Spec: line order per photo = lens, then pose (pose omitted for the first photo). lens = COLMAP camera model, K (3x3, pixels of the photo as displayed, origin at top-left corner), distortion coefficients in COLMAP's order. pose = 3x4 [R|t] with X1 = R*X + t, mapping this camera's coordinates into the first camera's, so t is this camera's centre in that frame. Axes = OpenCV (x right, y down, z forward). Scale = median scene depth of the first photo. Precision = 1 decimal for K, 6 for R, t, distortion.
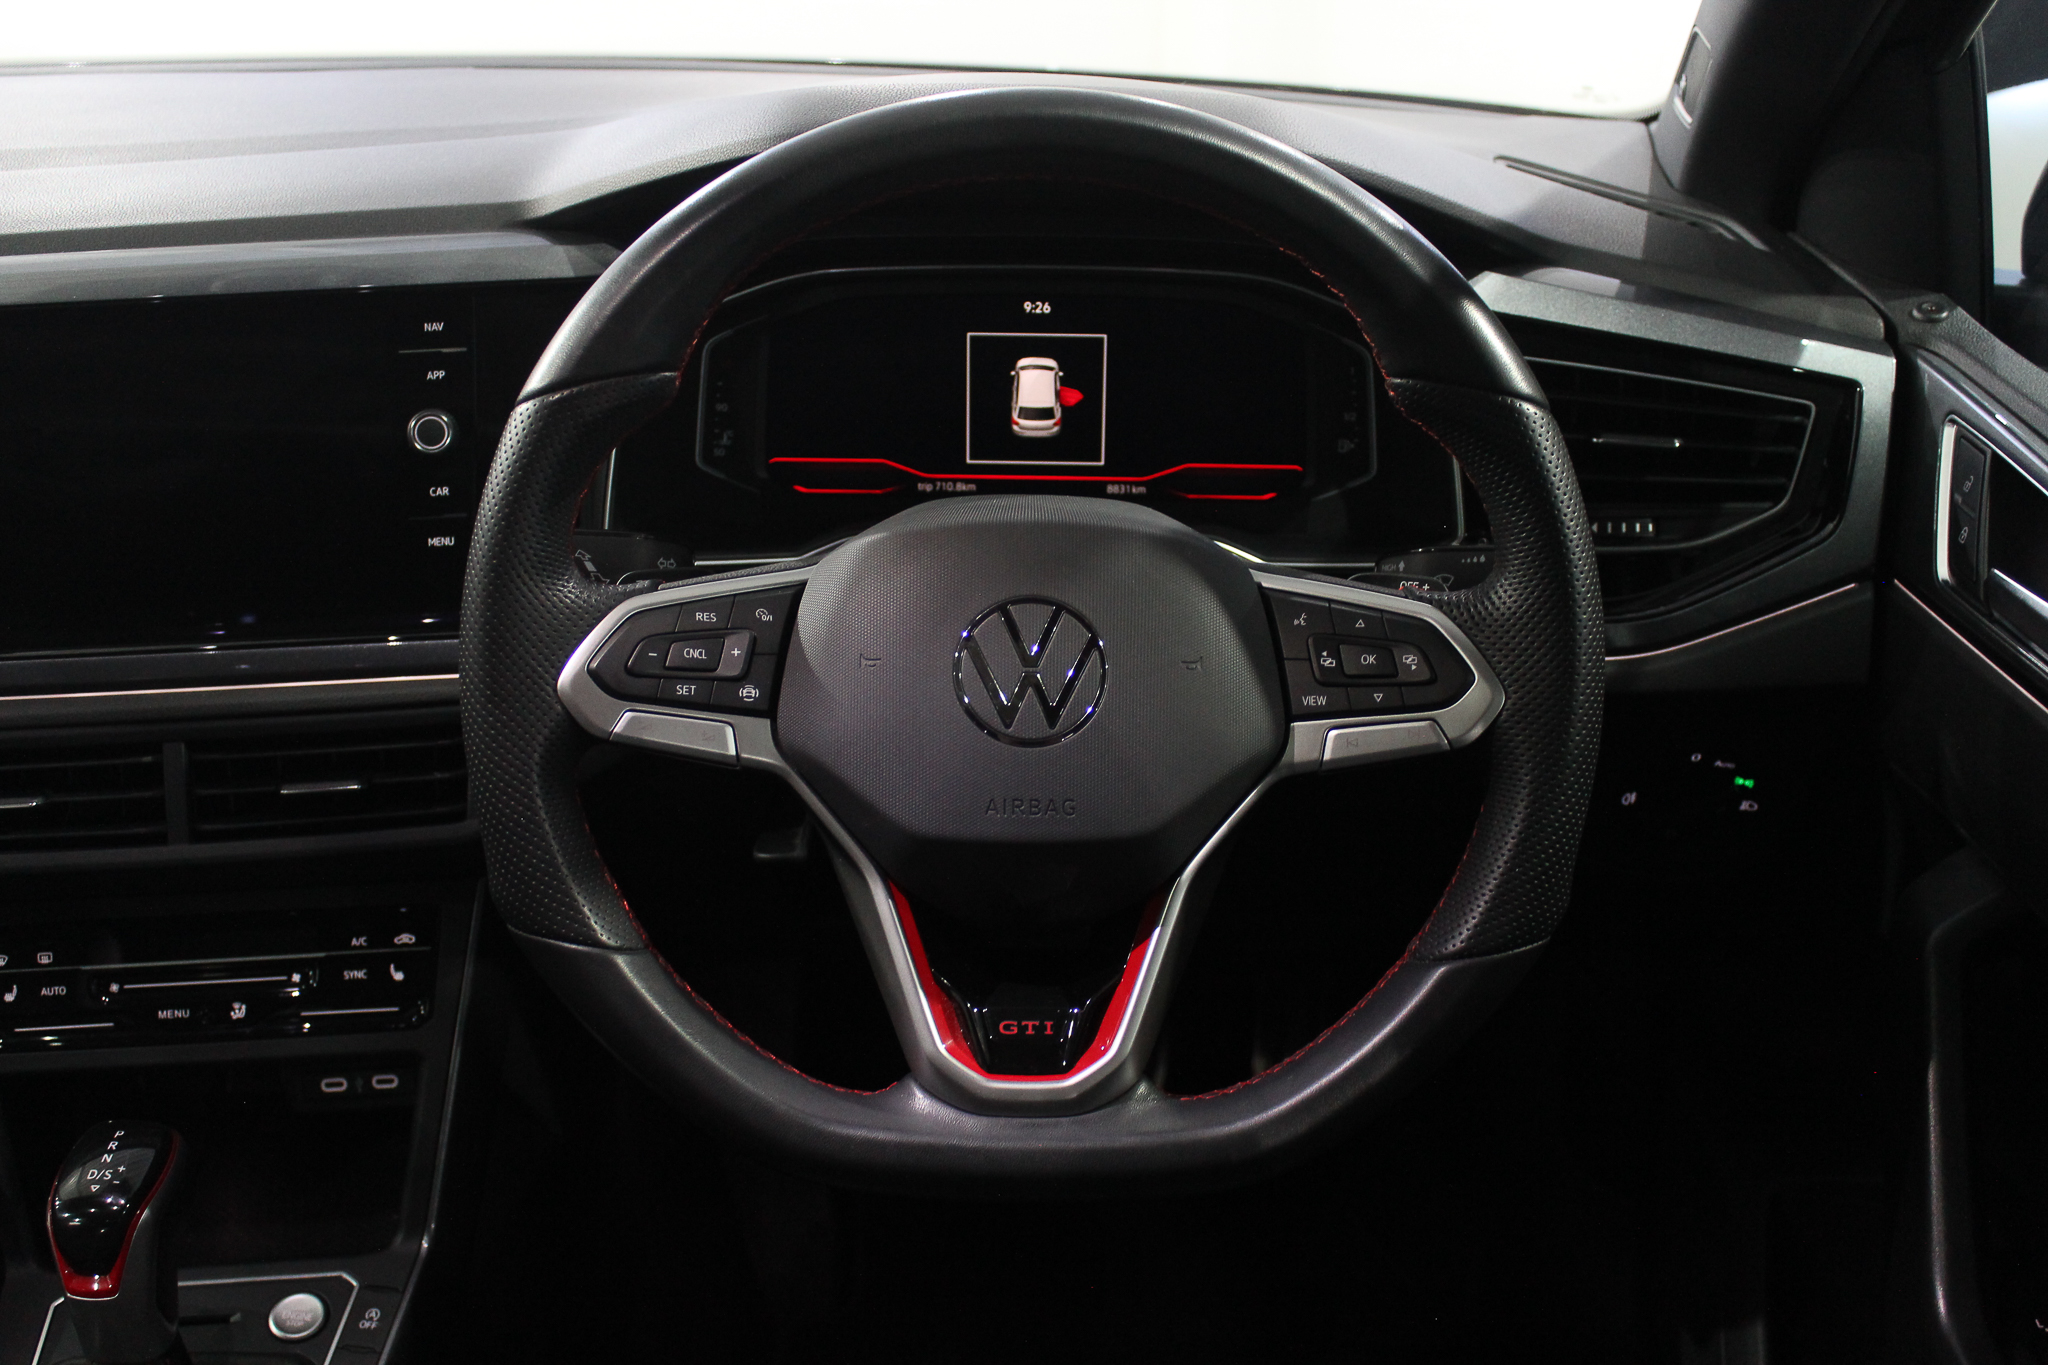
lens RADIAL K [[2196.0, 0, 1024.0], [0, 2196.0, 682.5], [0, 0, 1]] dist [-0.124864, 0.182403]
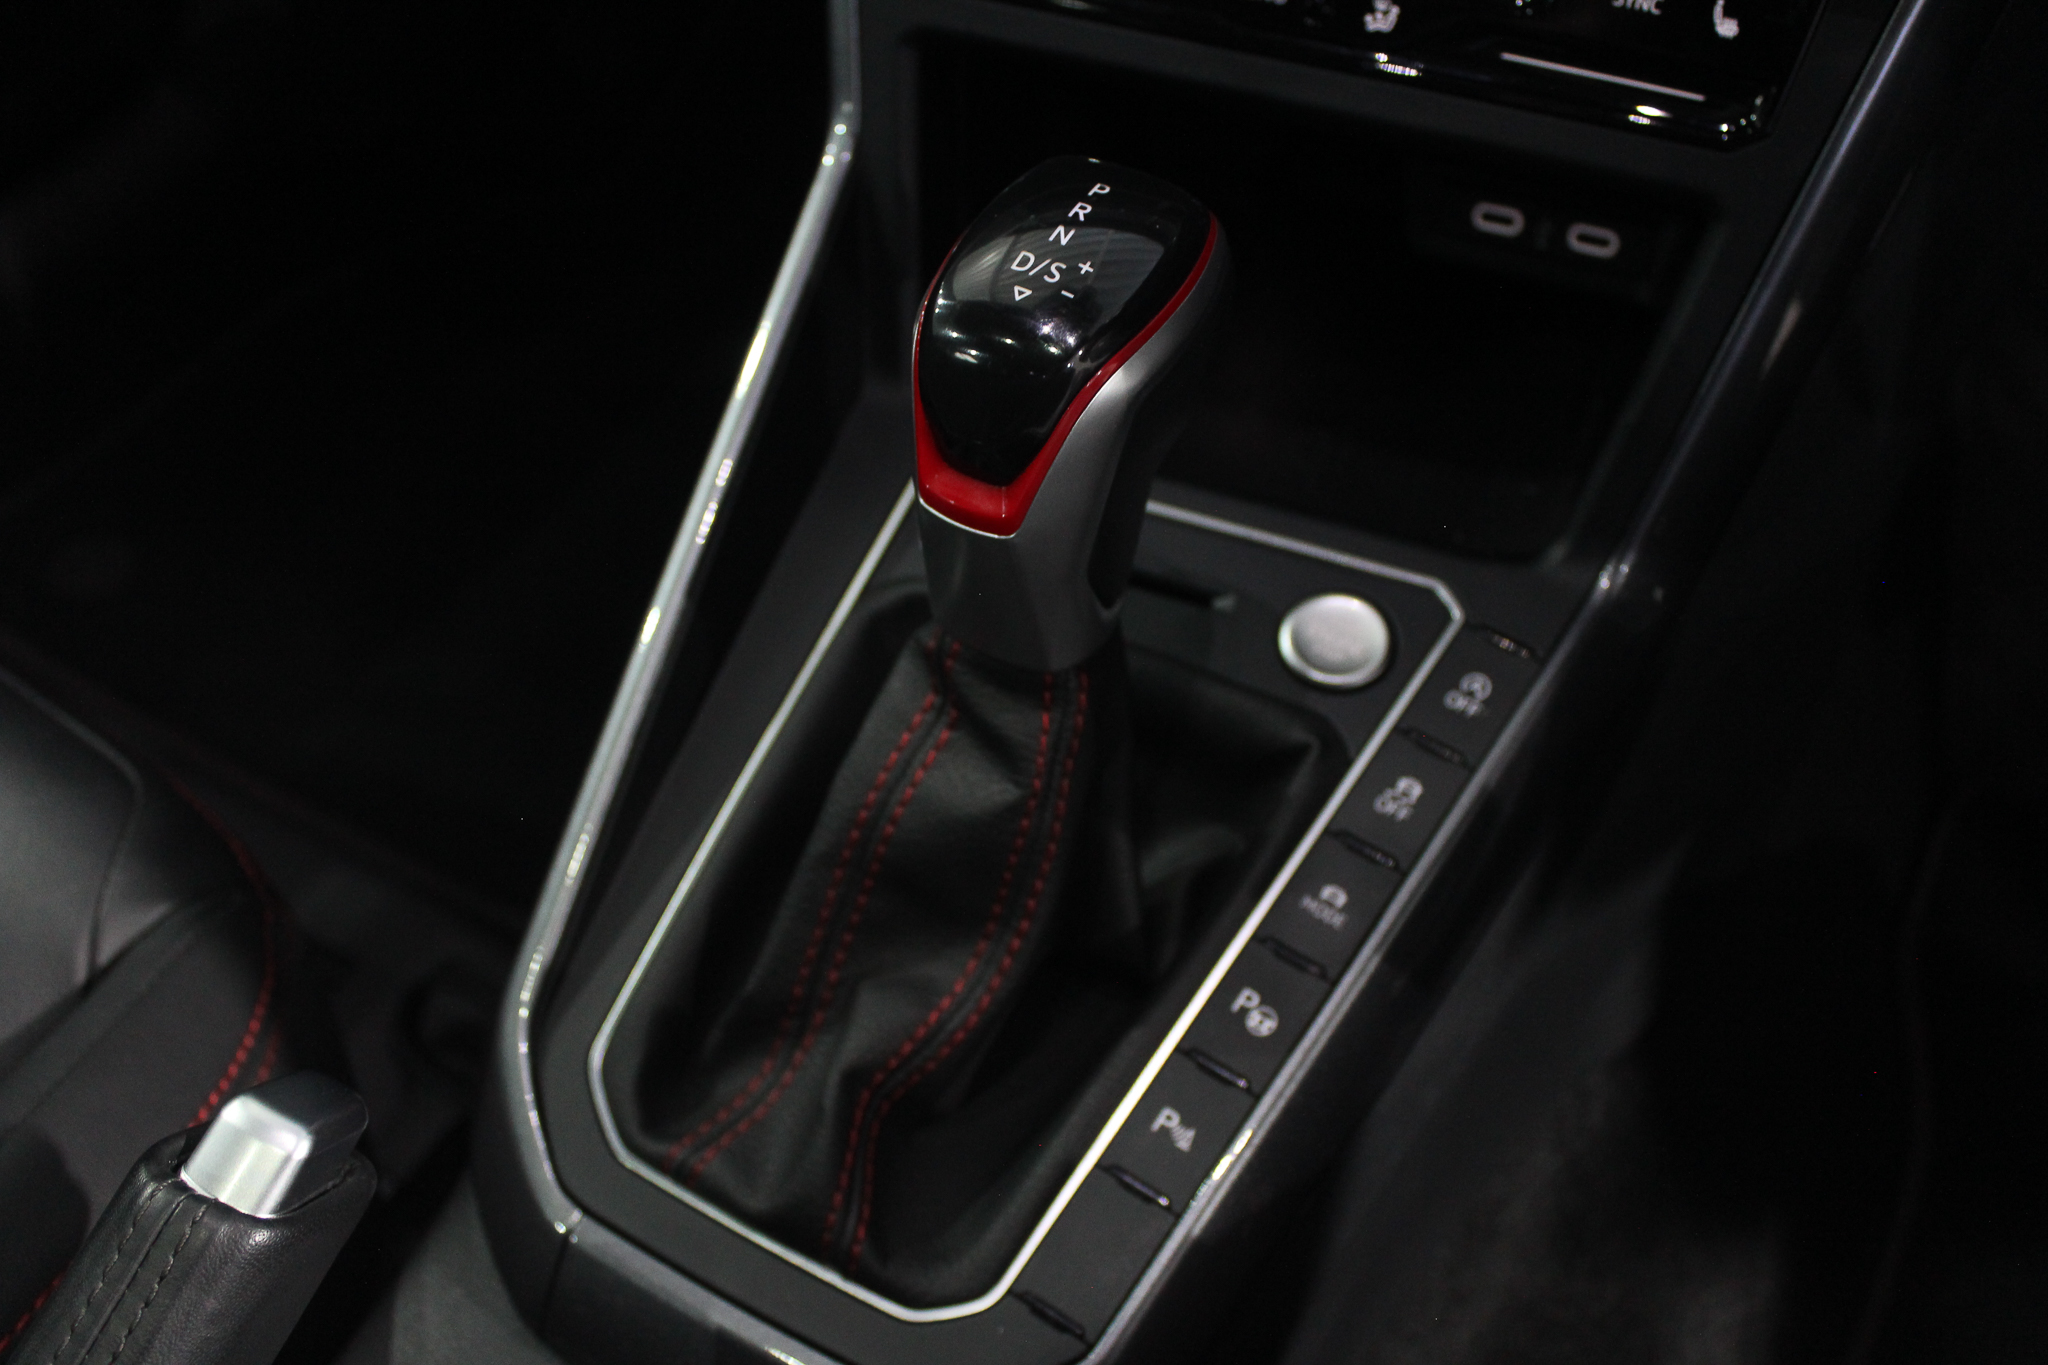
lens RADIAL K [[2196.0, 0, 1024.0], [0, 2196.0, 682.5], [0, 0, 1]] dist [-0.124864, 0.182403]
pose [[0.867324, 0.350421, -0.353490, -0.242429], [-0.201548, 0.896607, 0.394302, 0.128181], [0.455113, -0.270743, 0.848275, 0.592682]]
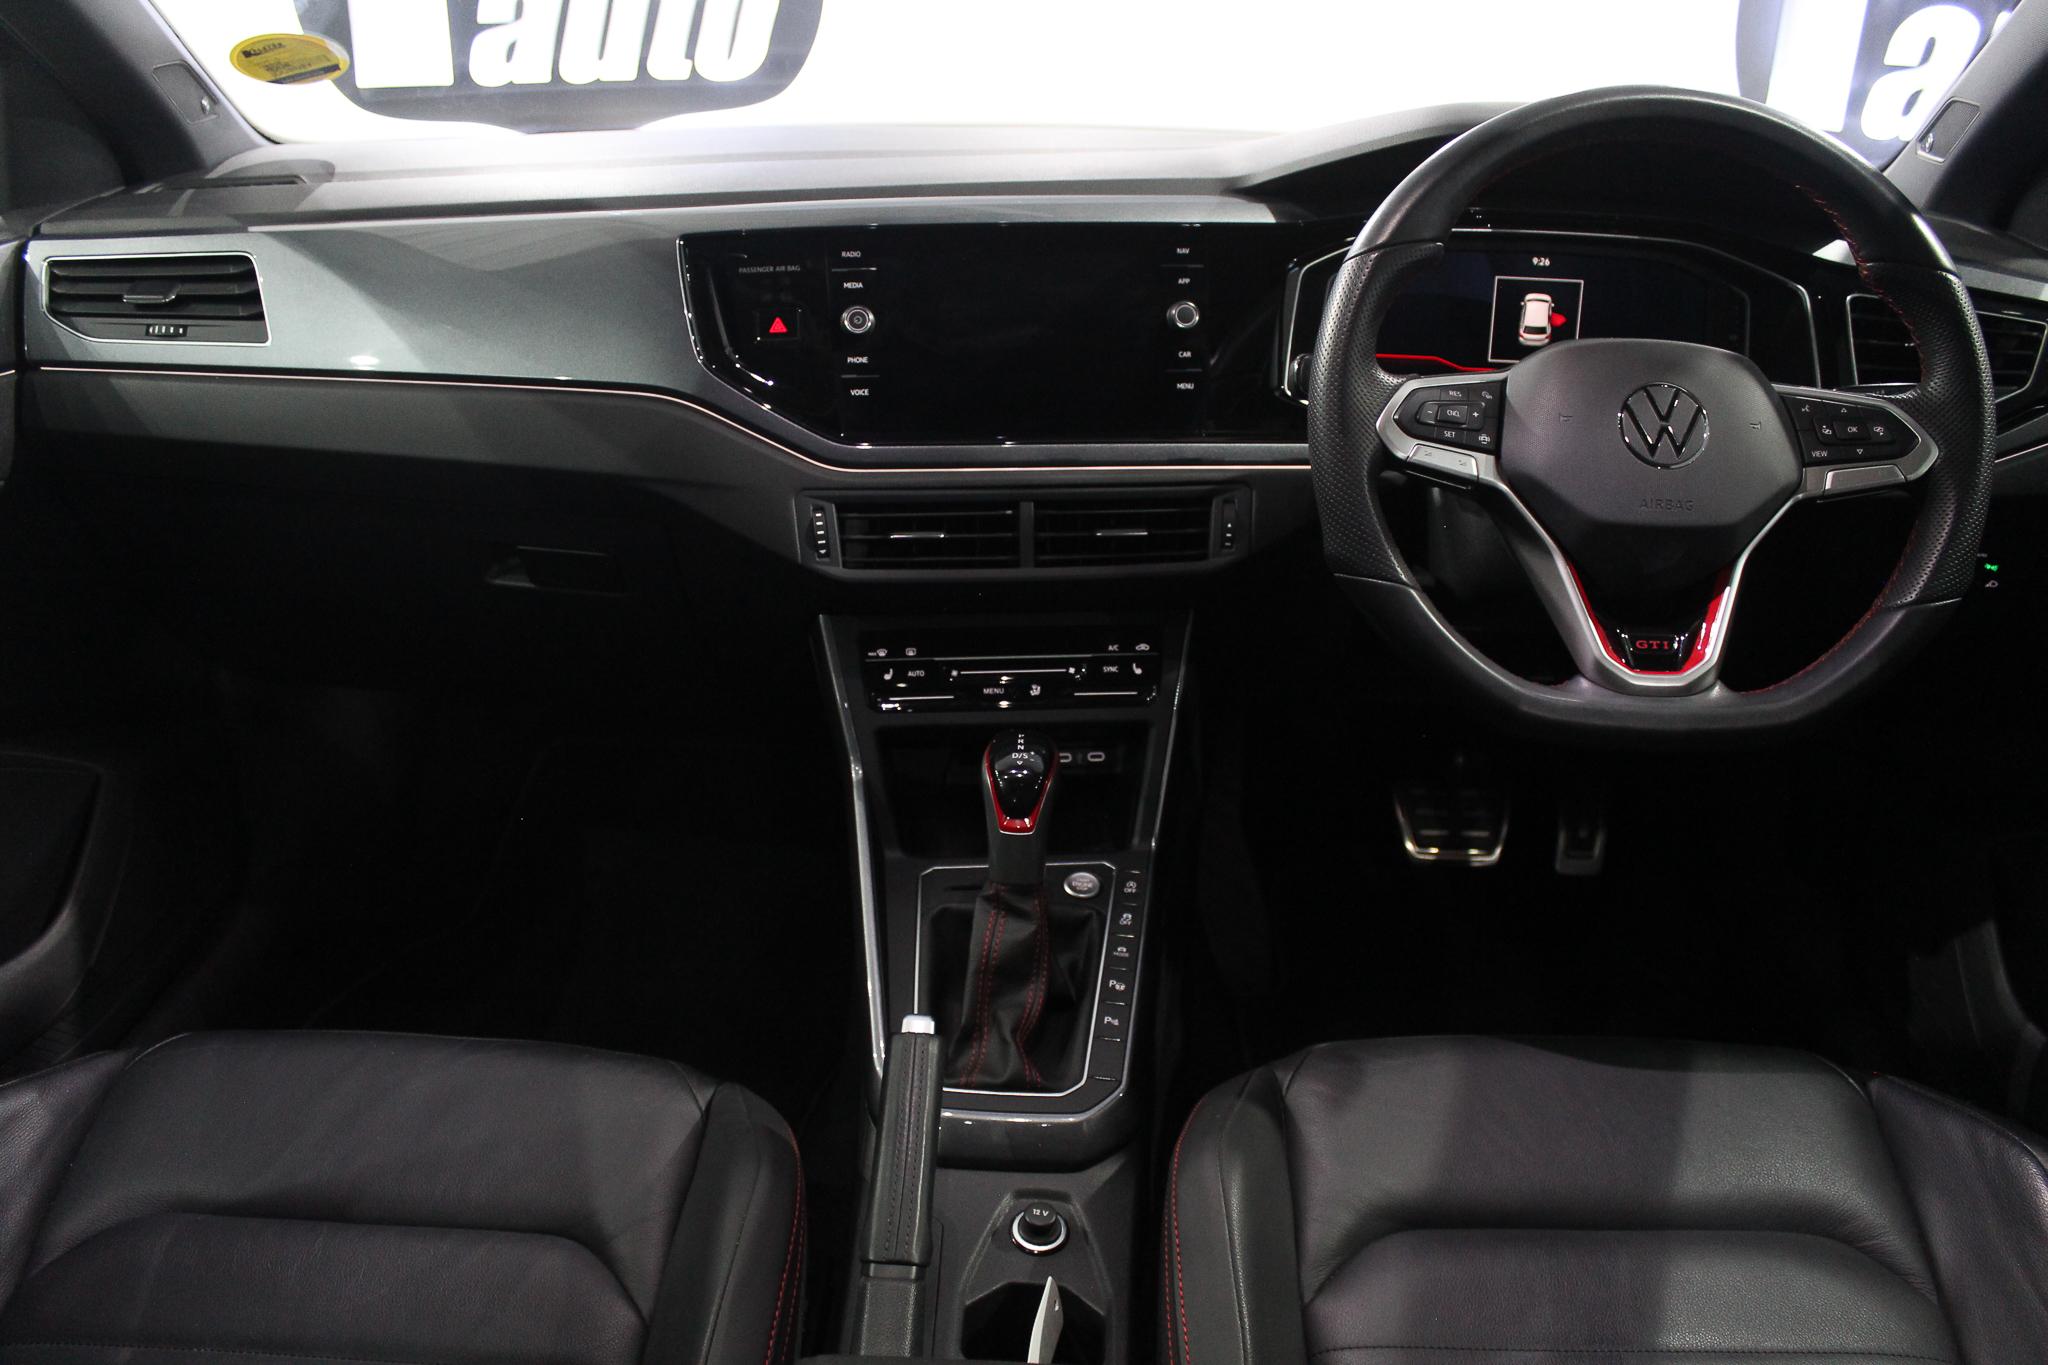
lens RADIAL K [[1663.8, 0, 1024.0], [0, 1663.8, 682.5], [0, 0, 1]] dist [-0.206591, 0.234903]
pose [[0.999403, 0.022308, -0.026394, -0.396888], [-0.023091, 0.999291, -0.029735, 0.211641], [0.025712, 0.030327, 0.999209, -0.202557]]
